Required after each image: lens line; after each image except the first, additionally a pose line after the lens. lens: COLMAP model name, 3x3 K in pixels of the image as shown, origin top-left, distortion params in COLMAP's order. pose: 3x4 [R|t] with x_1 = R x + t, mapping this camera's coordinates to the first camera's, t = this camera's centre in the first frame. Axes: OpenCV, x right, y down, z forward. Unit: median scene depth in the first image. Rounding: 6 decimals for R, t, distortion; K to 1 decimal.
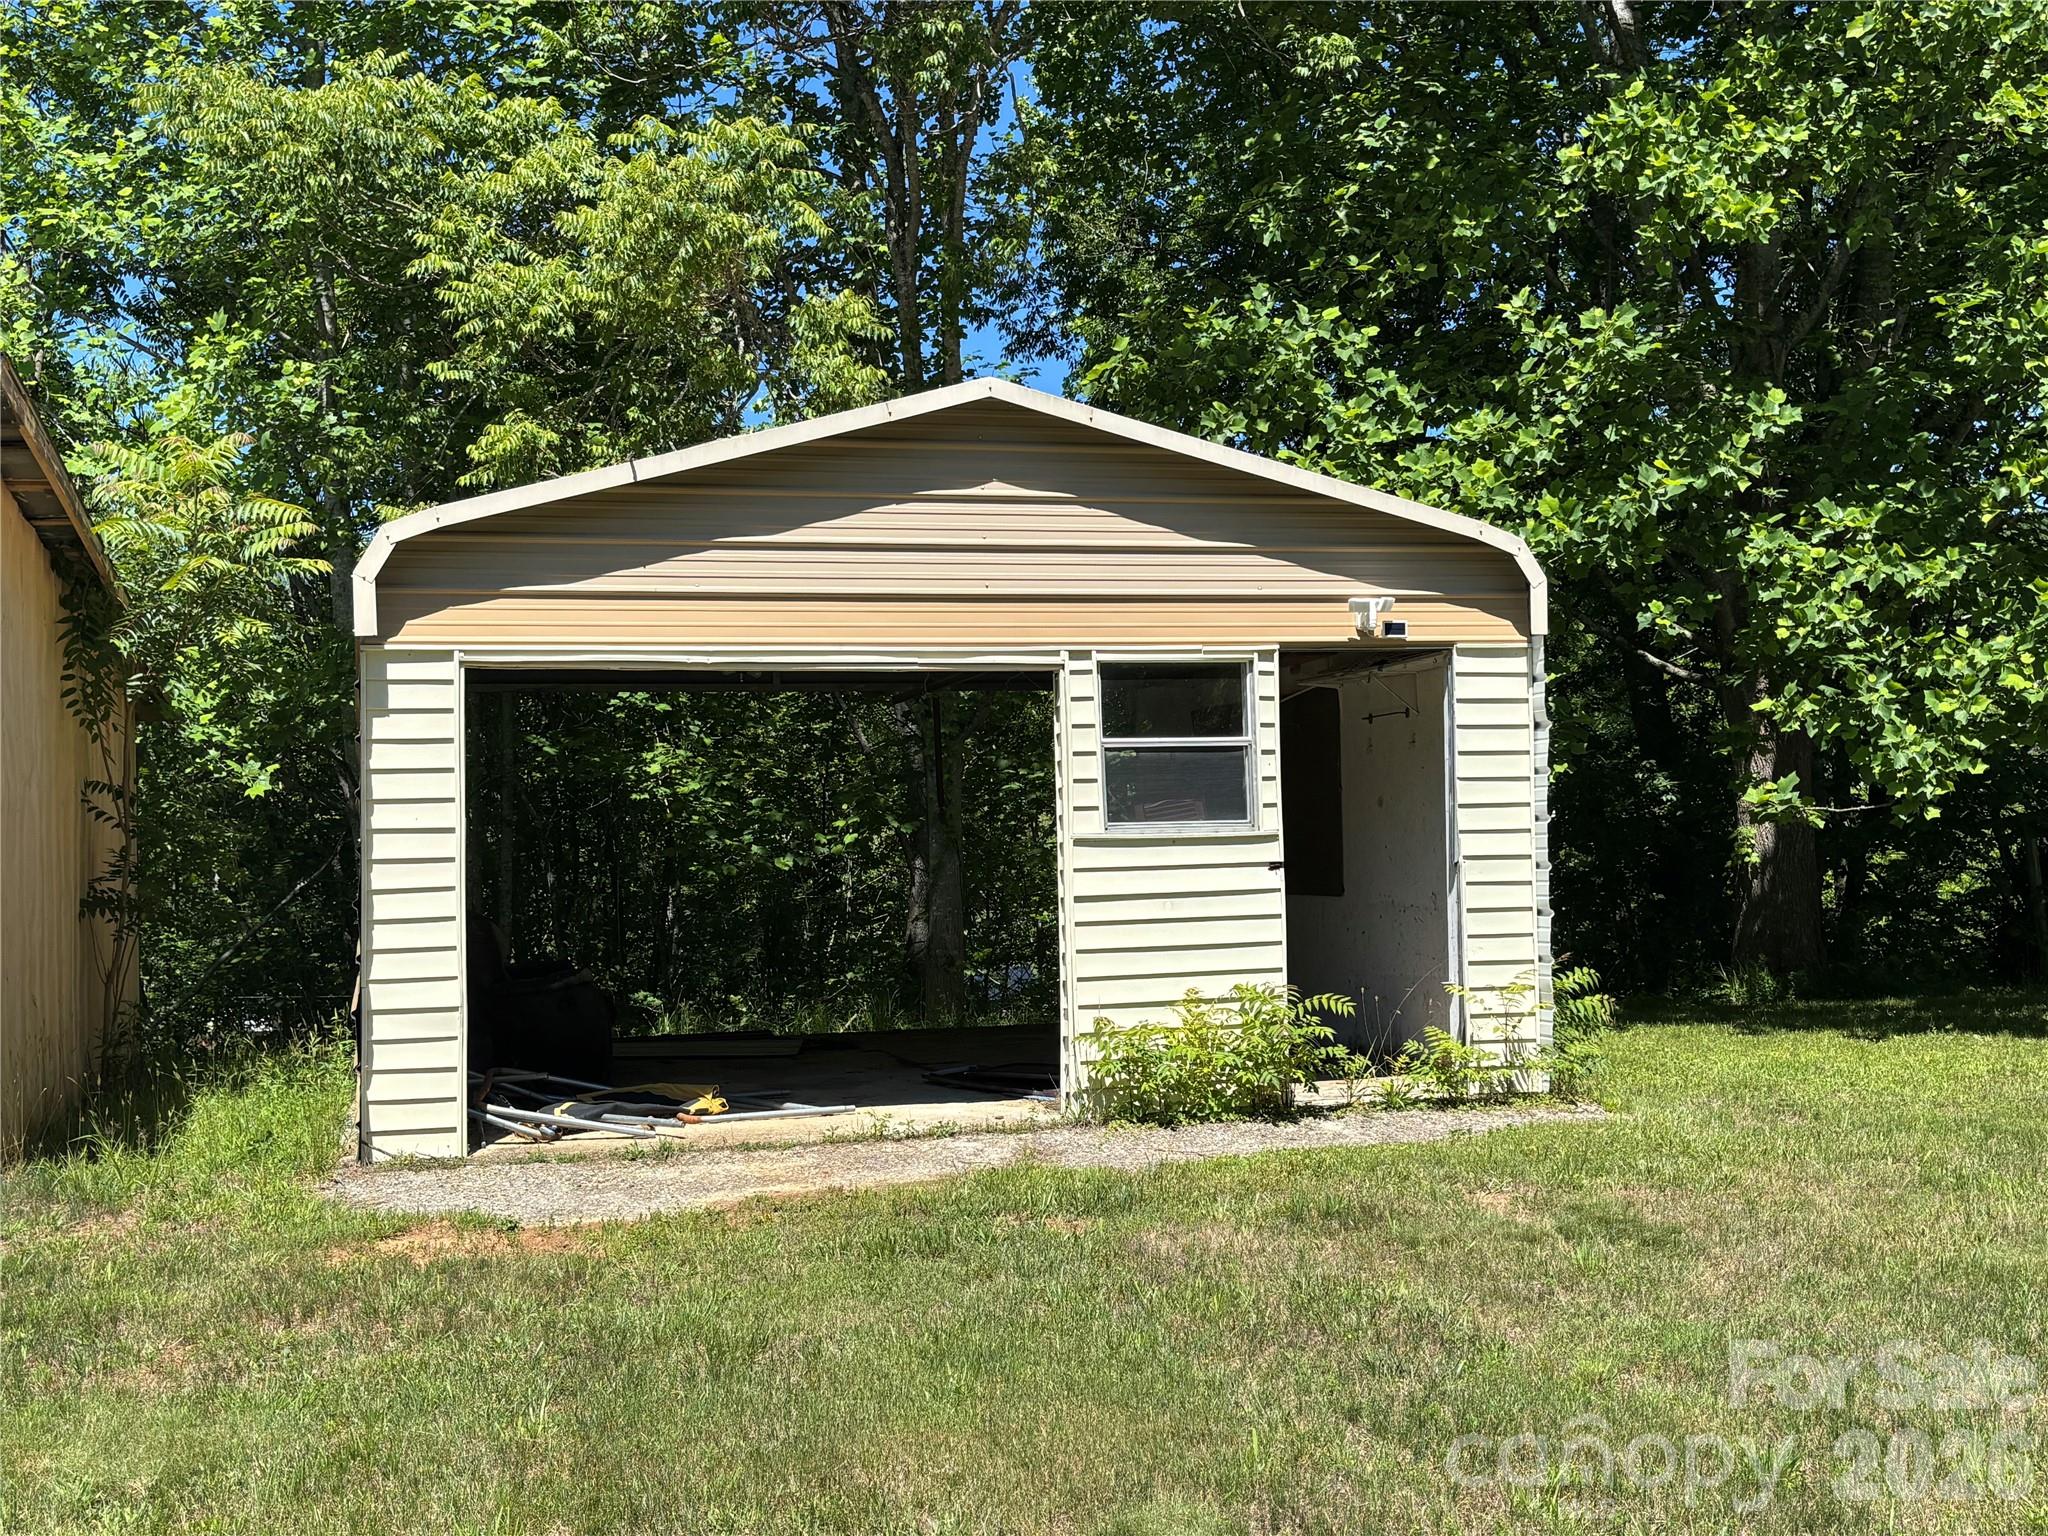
lens RADIAL K [[2238.8, 0, 1021.8], [0, 2238.8, 757.7], [0, 0, 1]] dist [0.025812, -0.031148]
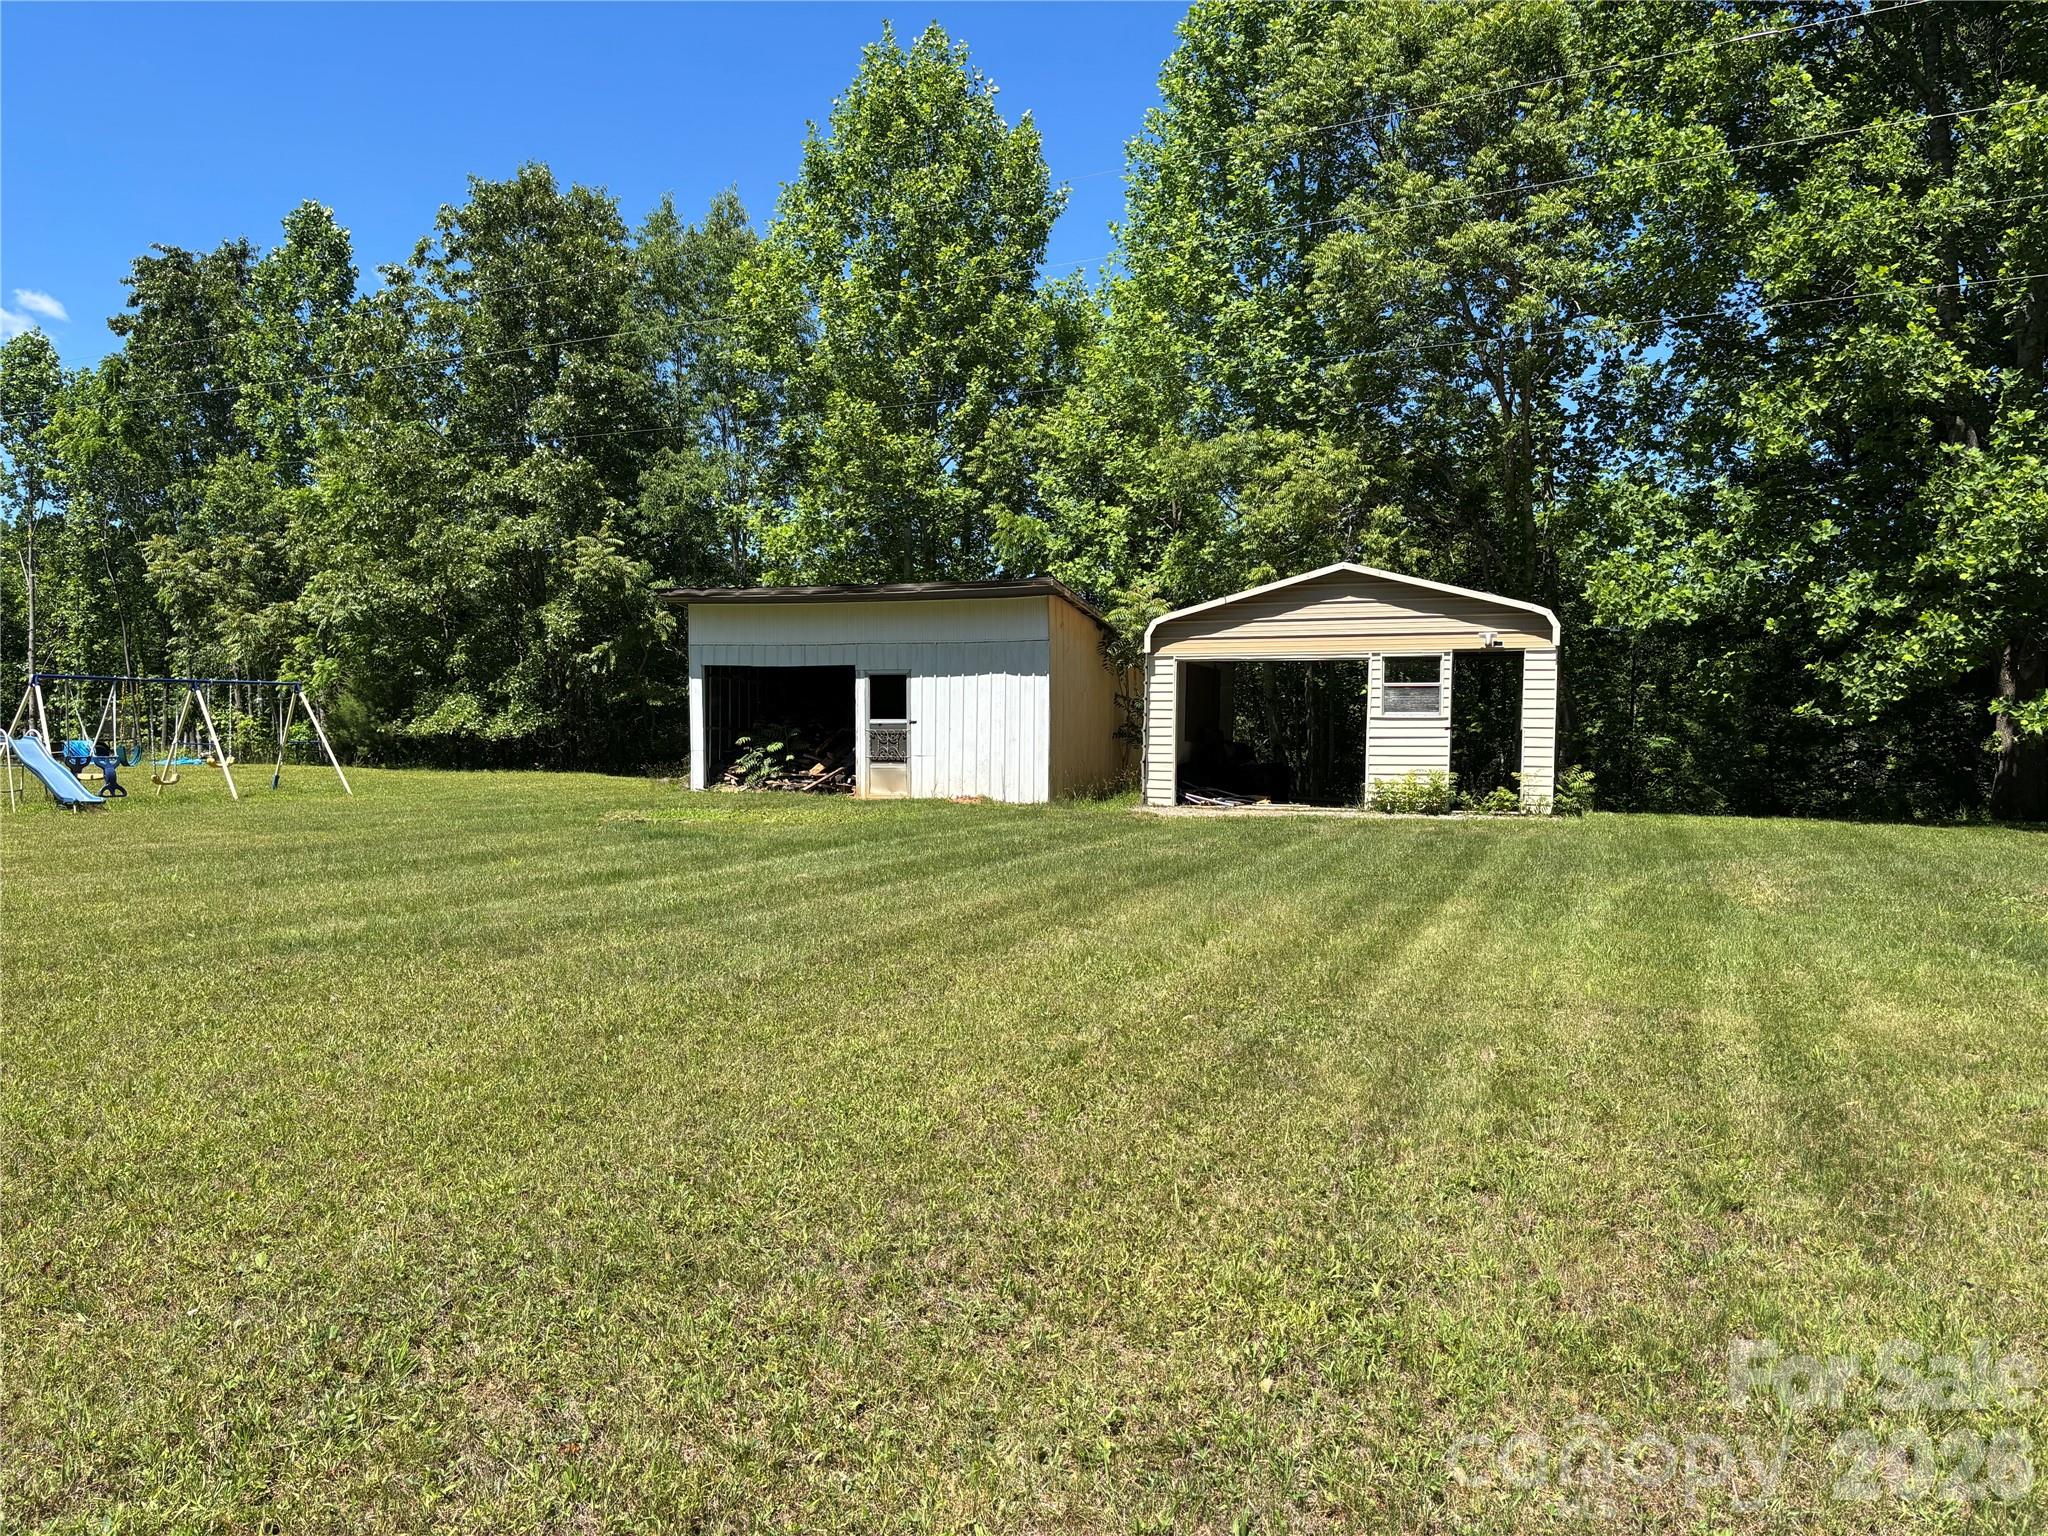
lens RADIAL K [[1452.7, 0, 1028.9], [0, 1452.7, 795.6], [0, 0, 1]] dist [0.074912, -0.100824]
pose [[0.815696, 0.052142, -0.576126, 0.754374], [-0.007091, 0.996756, 0.080172, -0.011654], [0.578437, -0.061311, 0.813420, -0.819506]]
